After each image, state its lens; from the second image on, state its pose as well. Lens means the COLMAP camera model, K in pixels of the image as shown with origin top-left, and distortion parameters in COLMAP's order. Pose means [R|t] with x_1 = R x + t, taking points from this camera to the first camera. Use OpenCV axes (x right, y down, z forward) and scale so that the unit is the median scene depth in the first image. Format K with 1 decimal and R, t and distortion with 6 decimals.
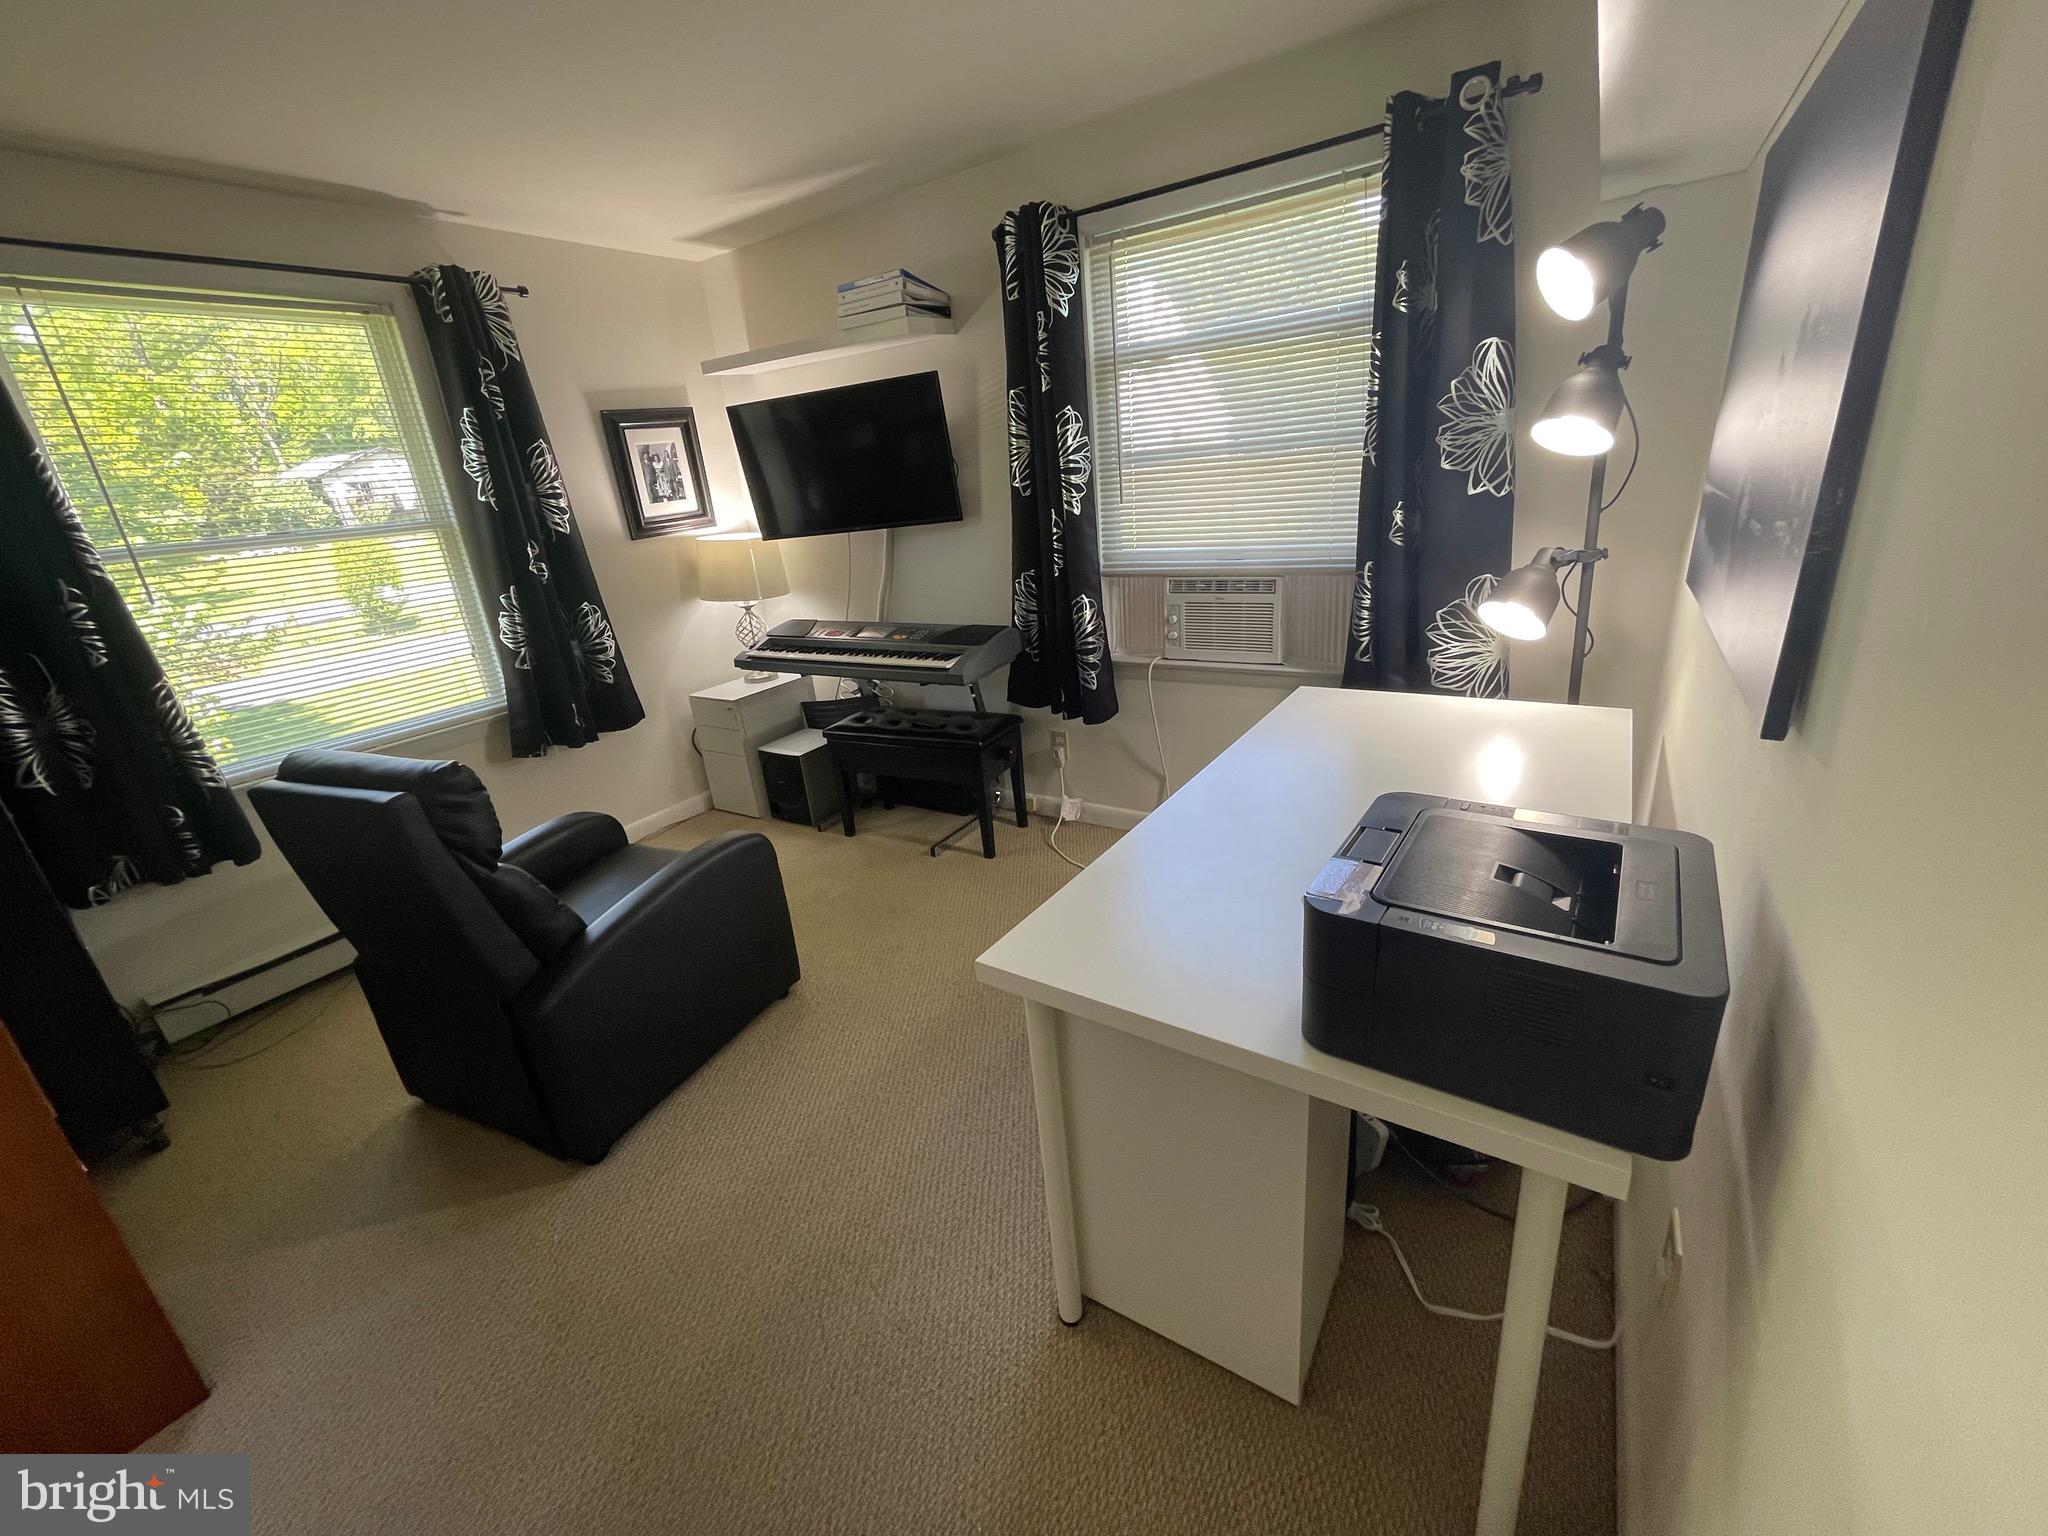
lens RADIAL K [[827.1, 0, 1026.9], [0, 827.1, 760.6], [0, 0, 1]] dist [-0.004945, 0.000071]
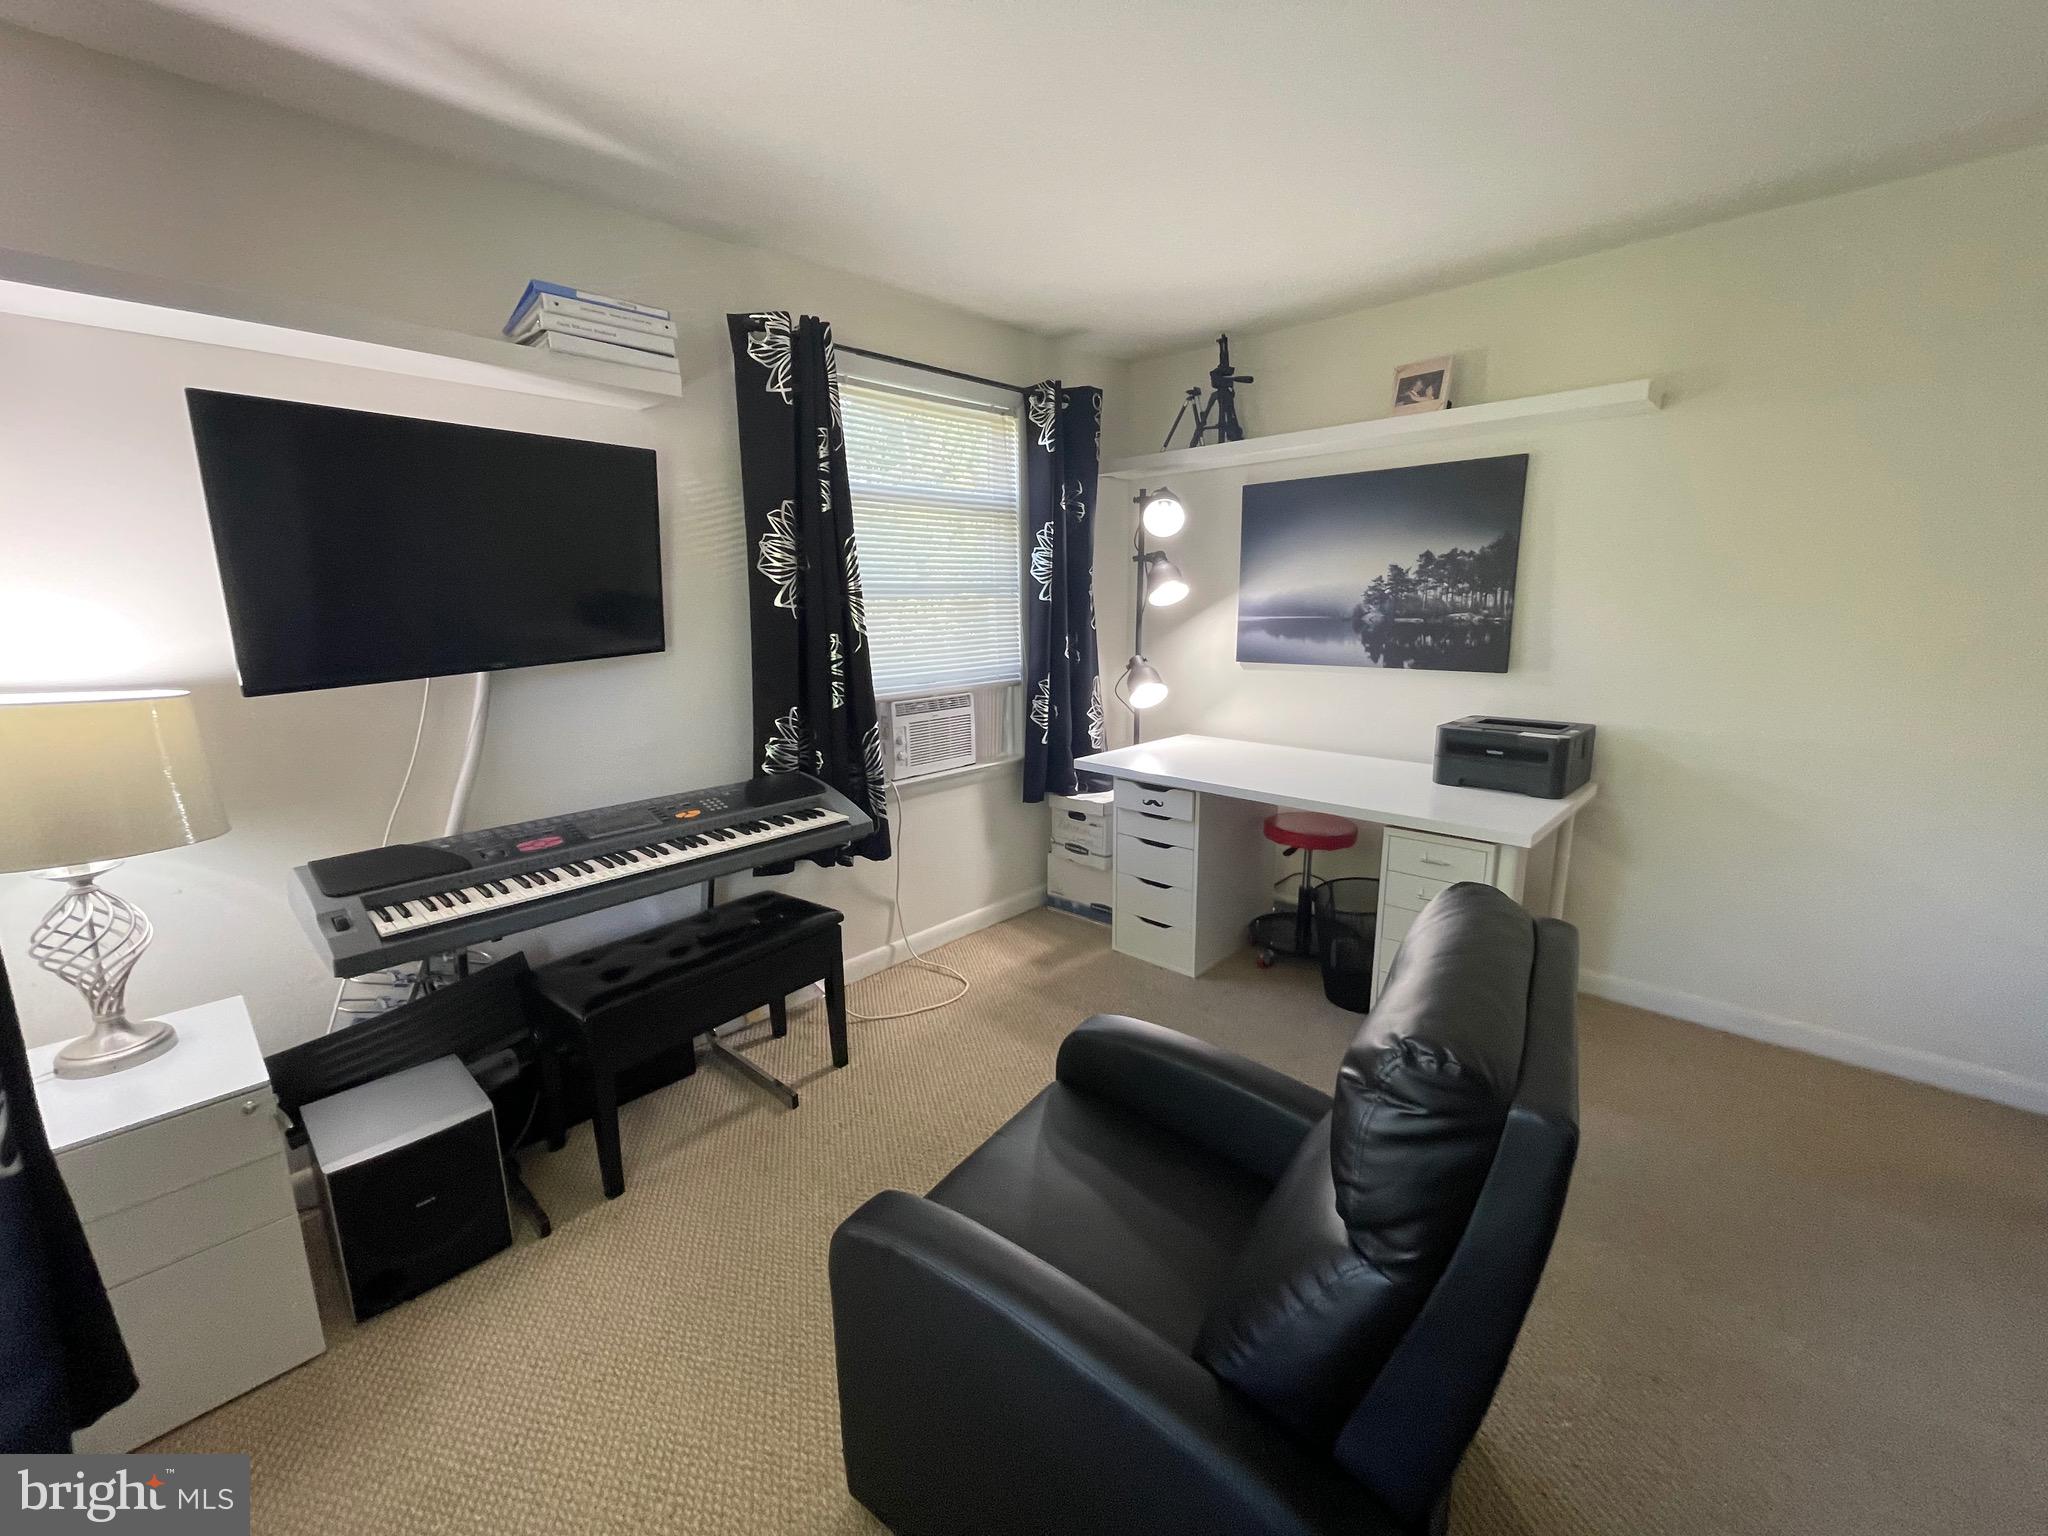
lens RADIAL K [[827.1, 0, 1023.4], [0, 827.1, 766.1], [0, 0, 1]] dist [-0.004945, 0.000071]
pose [[0.173354, -0.112884, 0.978369, -0.828578], [0.333710, 0.941376, 0.049487, -0.143427], [-0.926599, 0.317913, 0.200862, 0.667715]]
